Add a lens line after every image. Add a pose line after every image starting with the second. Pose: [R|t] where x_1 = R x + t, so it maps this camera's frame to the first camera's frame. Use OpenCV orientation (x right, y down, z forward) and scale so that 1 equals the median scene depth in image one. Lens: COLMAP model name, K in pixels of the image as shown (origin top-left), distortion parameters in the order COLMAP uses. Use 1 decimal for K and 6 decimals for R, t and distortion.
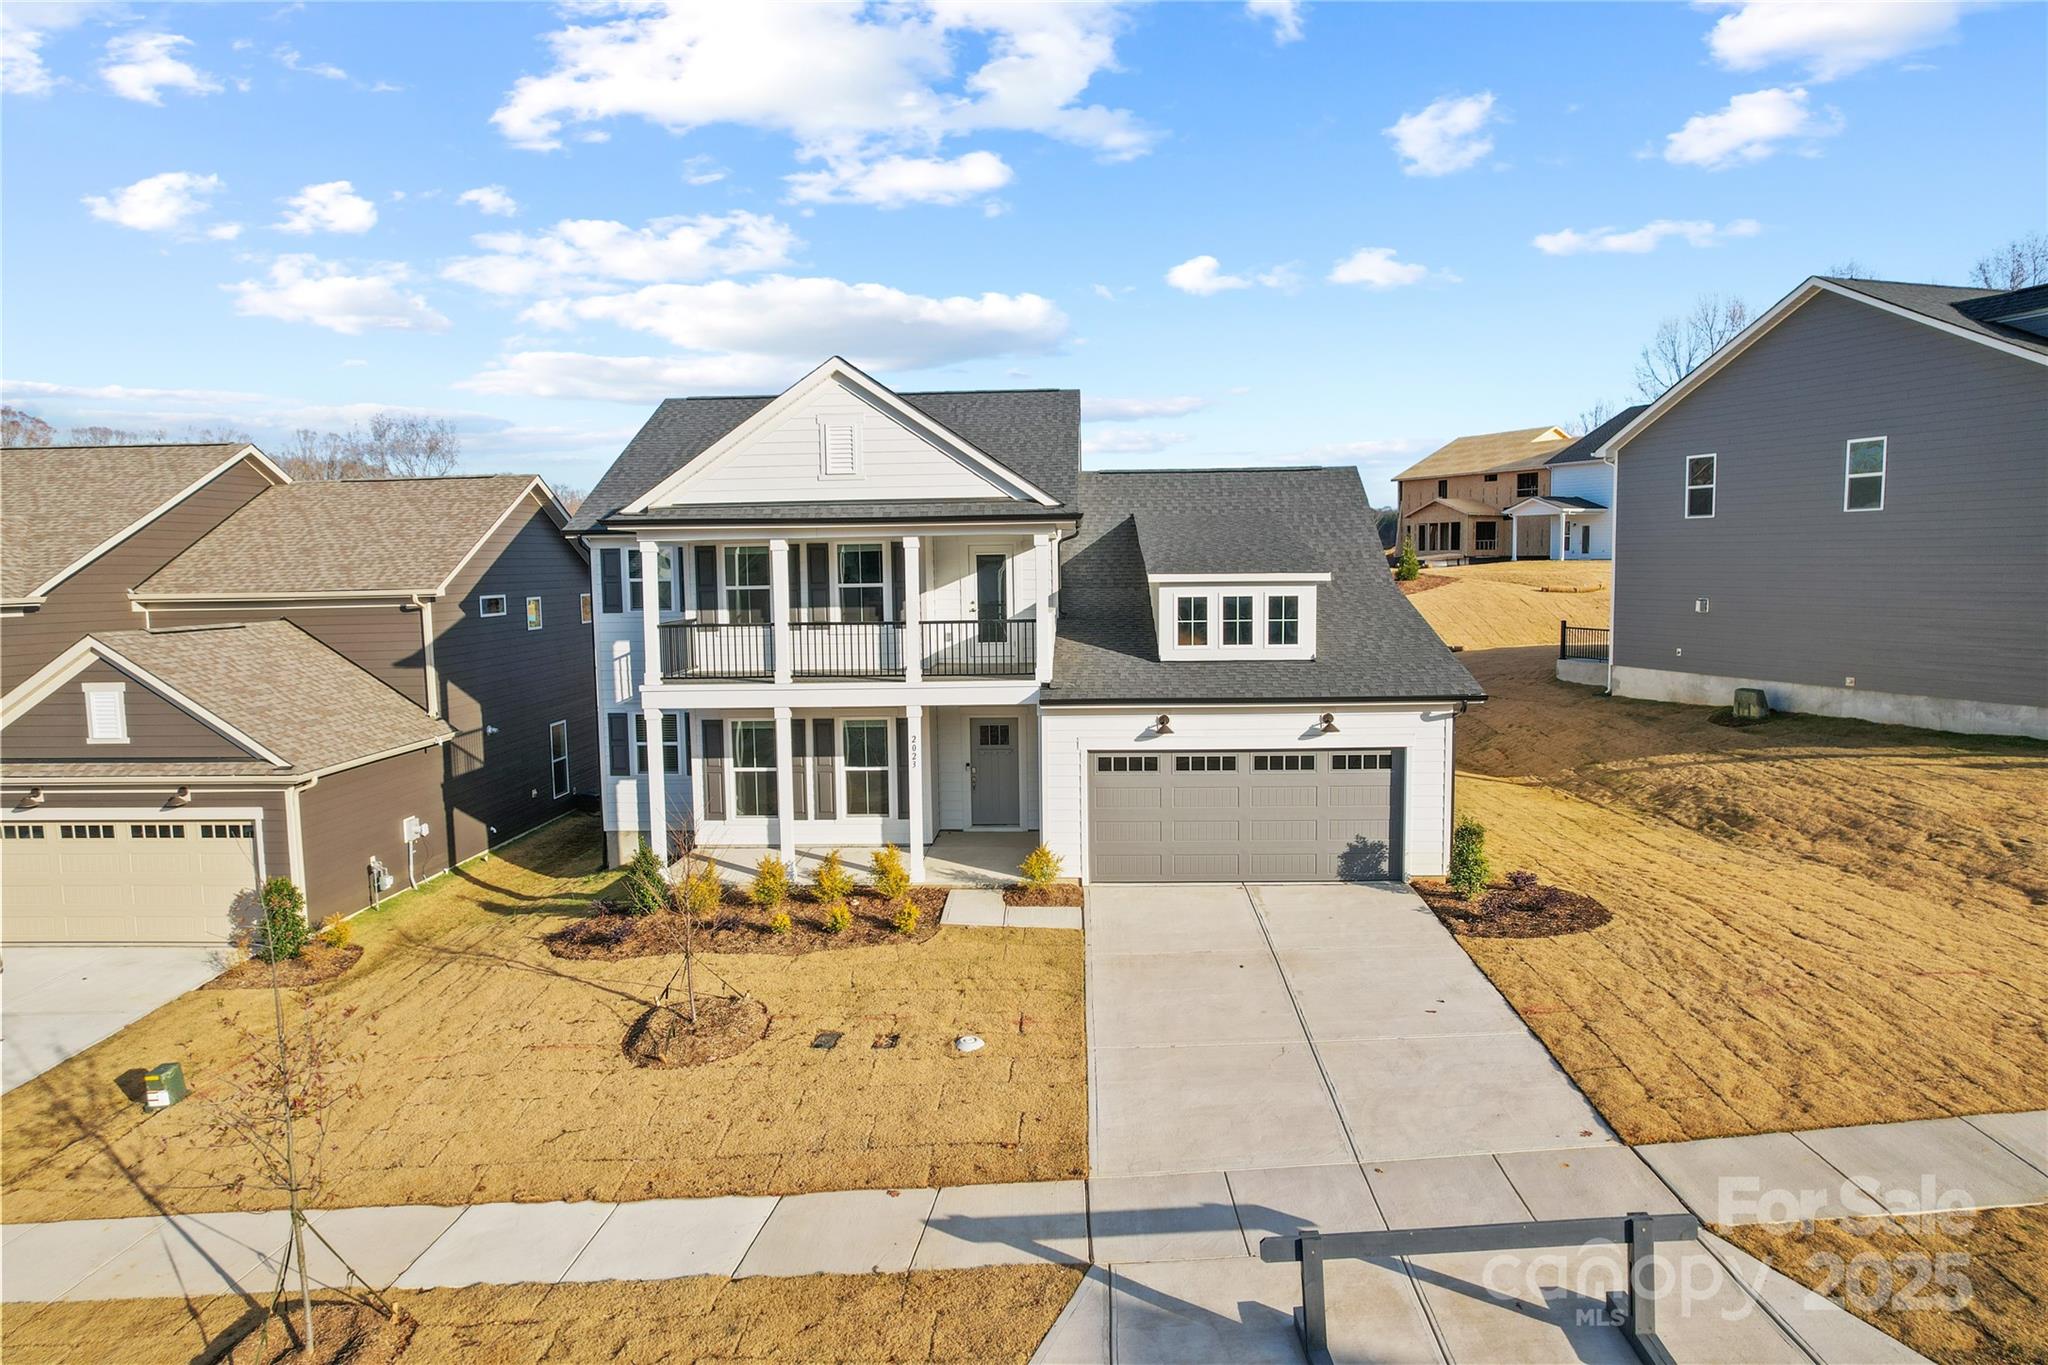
lens RADIAL K [[1297.2, 0, 1024.0], [0, 1297.2, 682.5], [0, 0, 1]] dist [-0.050845, 0.028315]
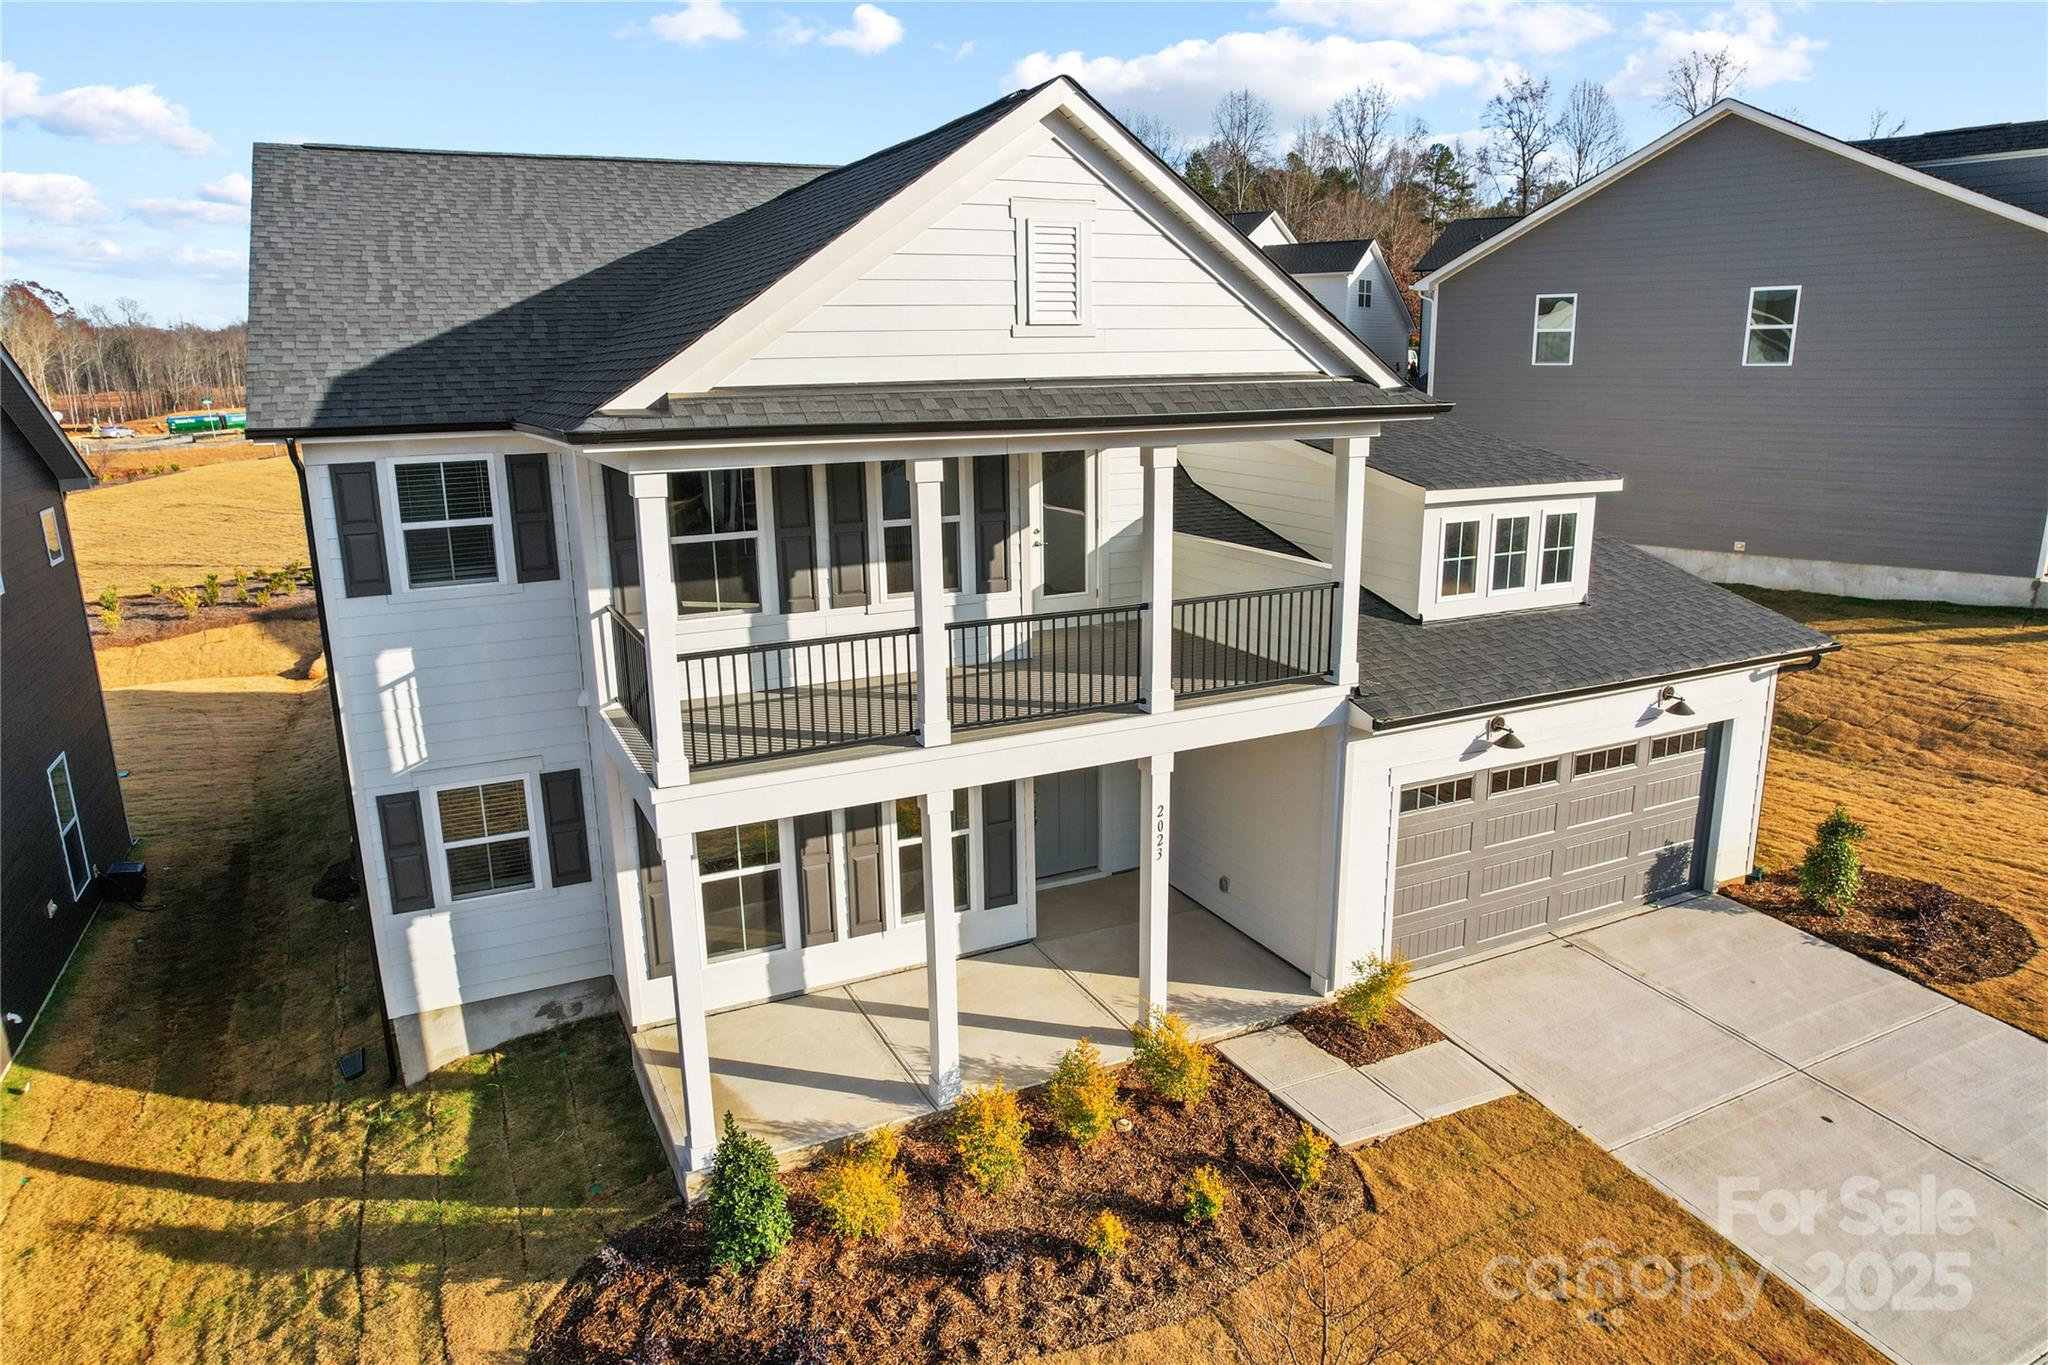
lens RADIAL K [[1316.0, 0, 1028.5], [0, 1316.0, 687.3], [0, 0, 1]] dist [-0.085648, 0.079537]
pose [[0.877602, -0.115336, 0.465309, -0.385219], [0.046201, 0.986458, 0.157375, -0.098780], [-0.477158, -0.116615, 0.871046, 0.527430]]
